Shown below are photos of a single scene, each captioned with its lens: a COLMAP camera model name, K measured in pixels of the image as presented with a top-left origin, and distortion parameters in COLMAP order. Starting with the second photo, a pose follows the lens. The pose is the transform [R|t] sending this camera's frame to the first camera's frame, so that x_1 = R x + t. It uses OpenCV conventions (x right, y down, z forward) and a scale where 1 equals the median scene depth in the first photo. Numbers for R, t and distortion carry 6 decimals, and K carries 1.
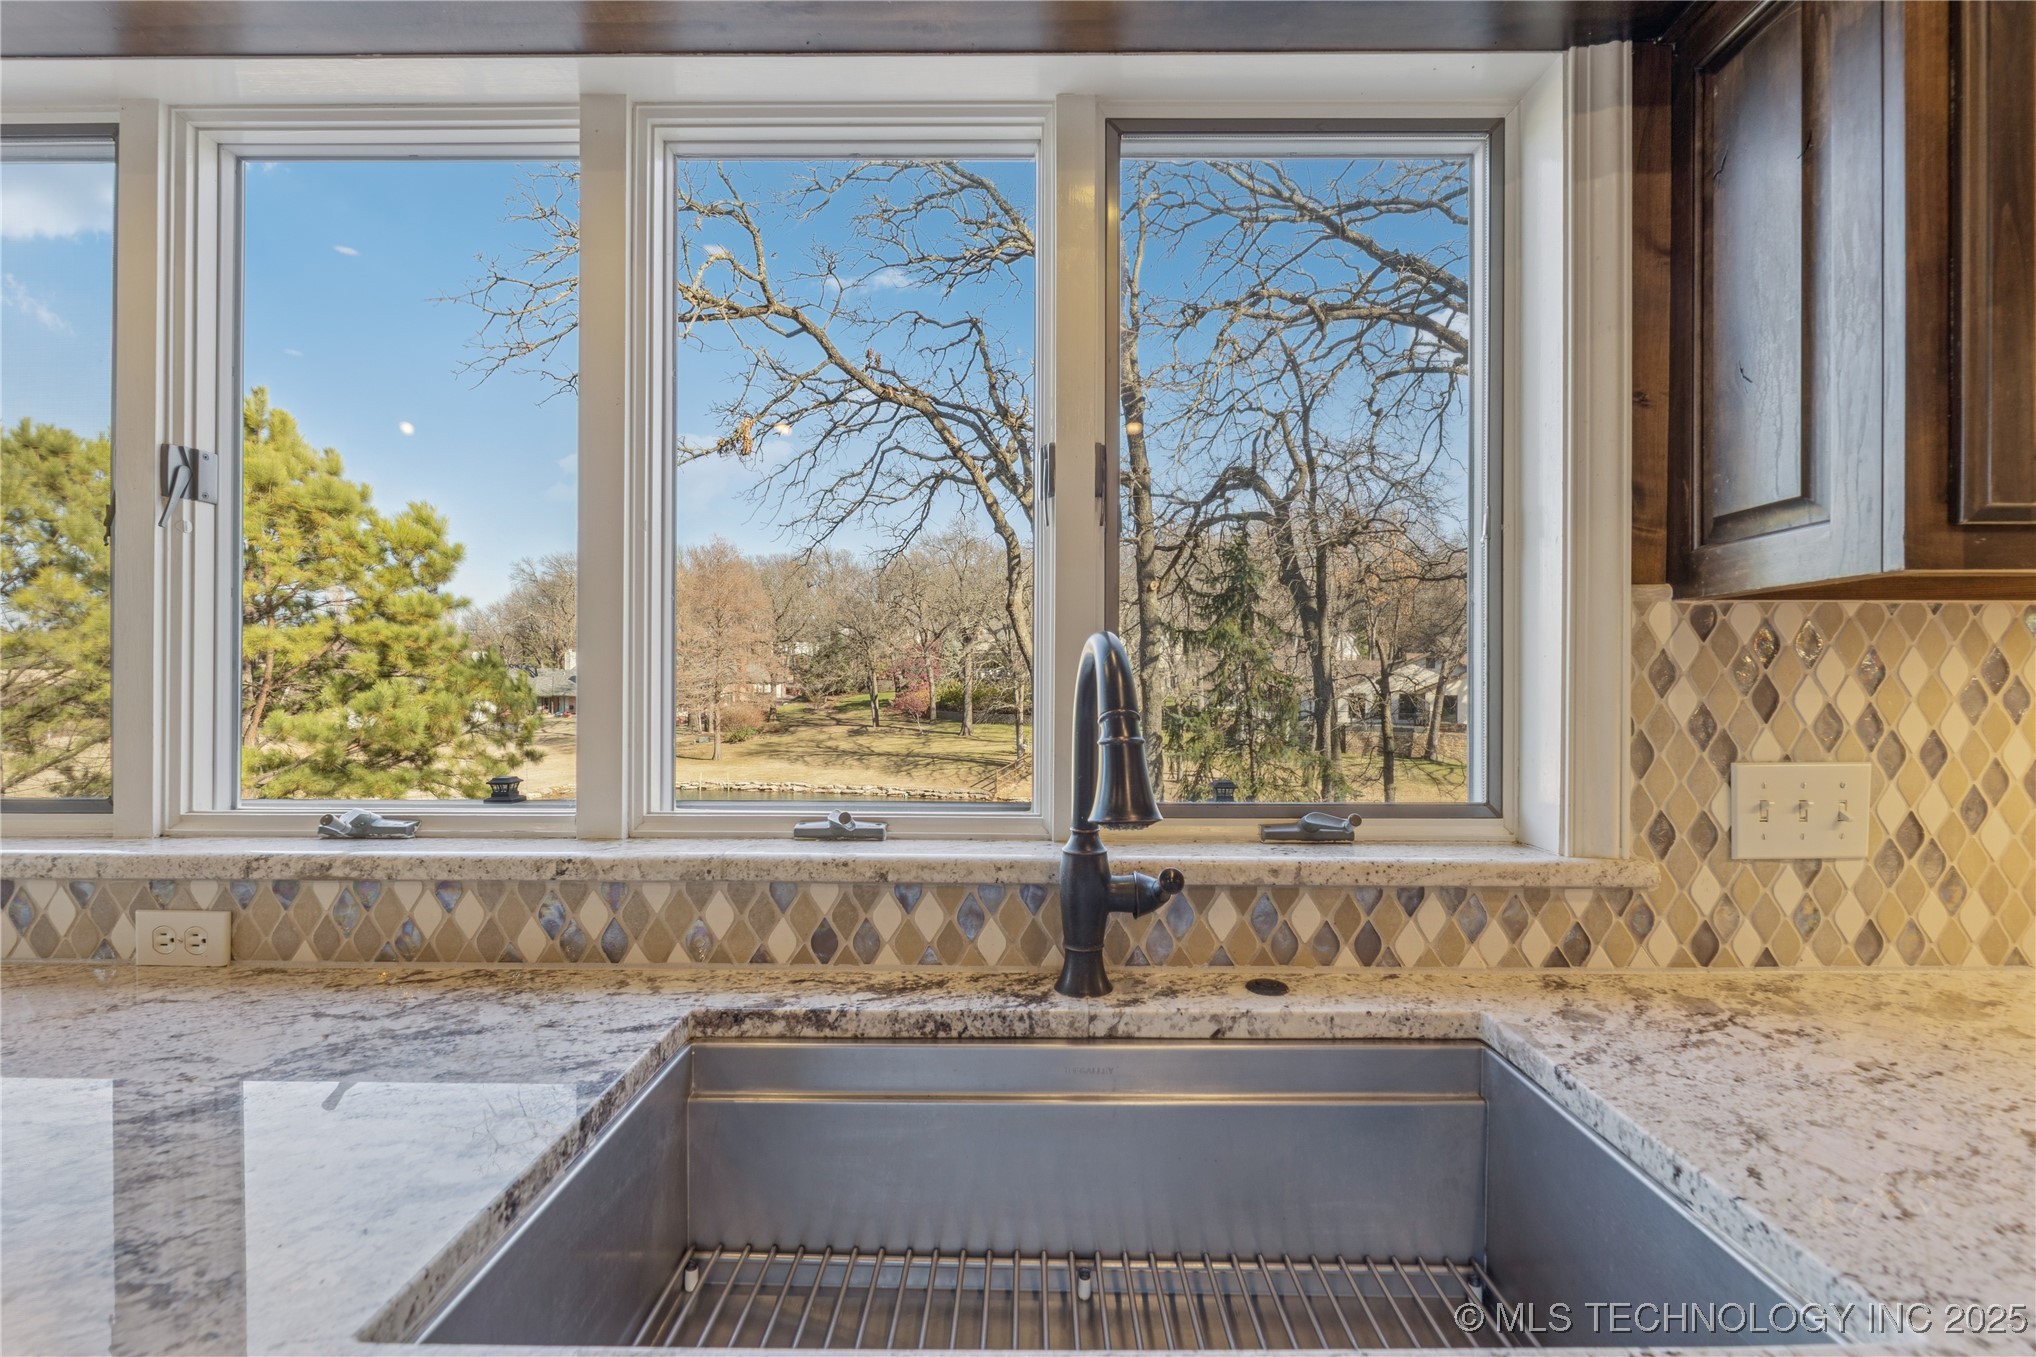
lens RADIAL K [[871.4, 0, 1018.0], [0, 871.4, 678.5], [0, 0, 1]] dist [-0.002664, -0.000009]
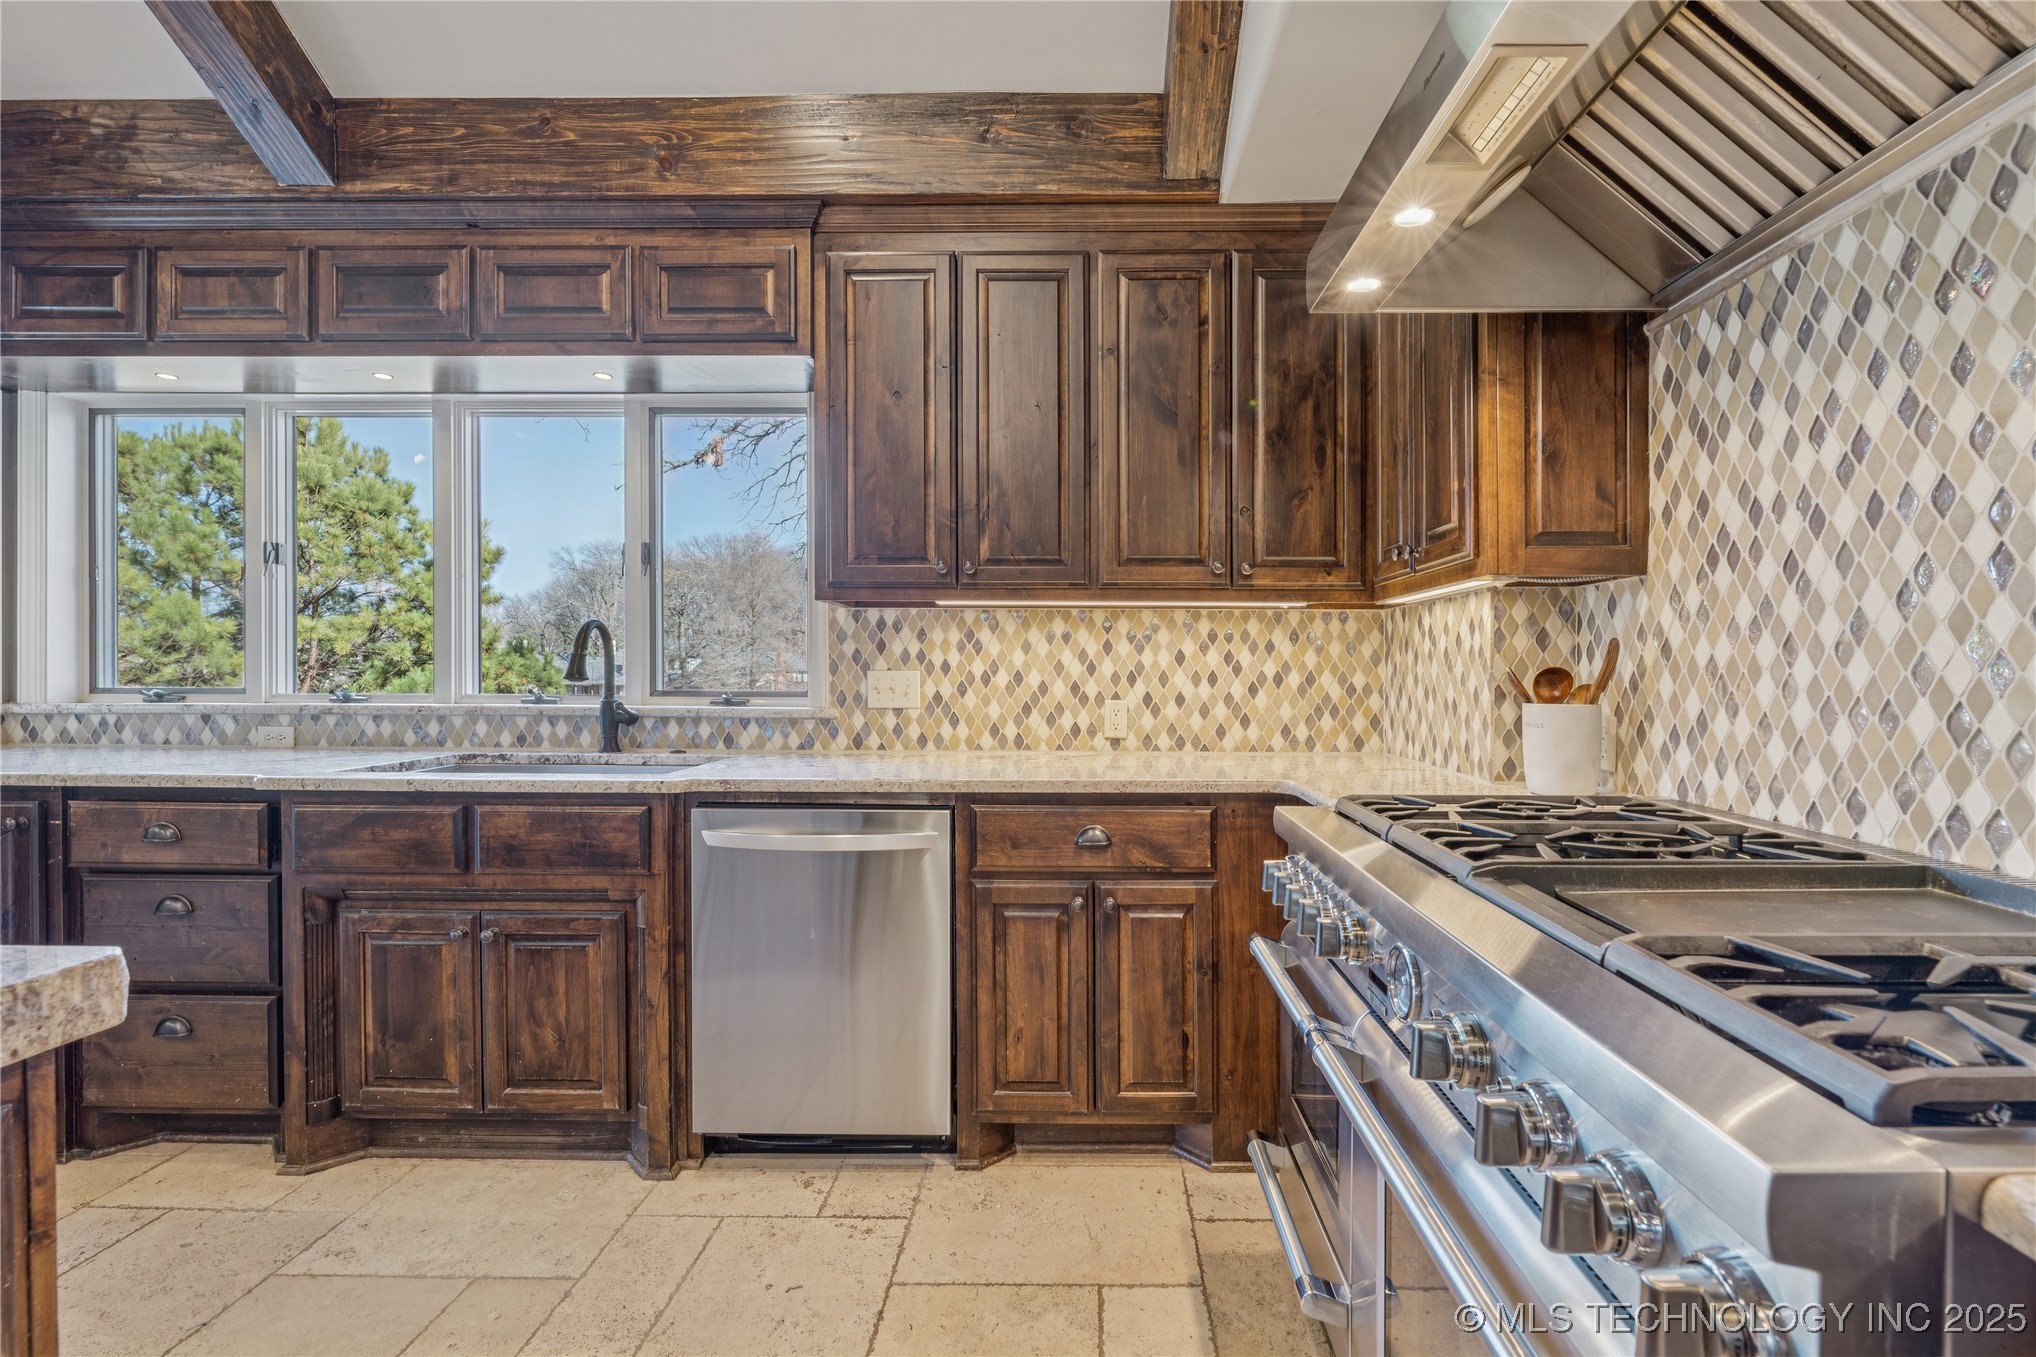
lens RADIAL K [[880.2, 0, 1057.5], [0, 880.2, 685.1], [0, 0, 1]] dist [0.000277, -0.000036]
pose [[0.999884, 0.004067, -0.014704, 1.411358], [-0.003803, 0.999832, 0.017938, 0.089149], [0.014774, -0.017880, 0.999731, -1.593499]]
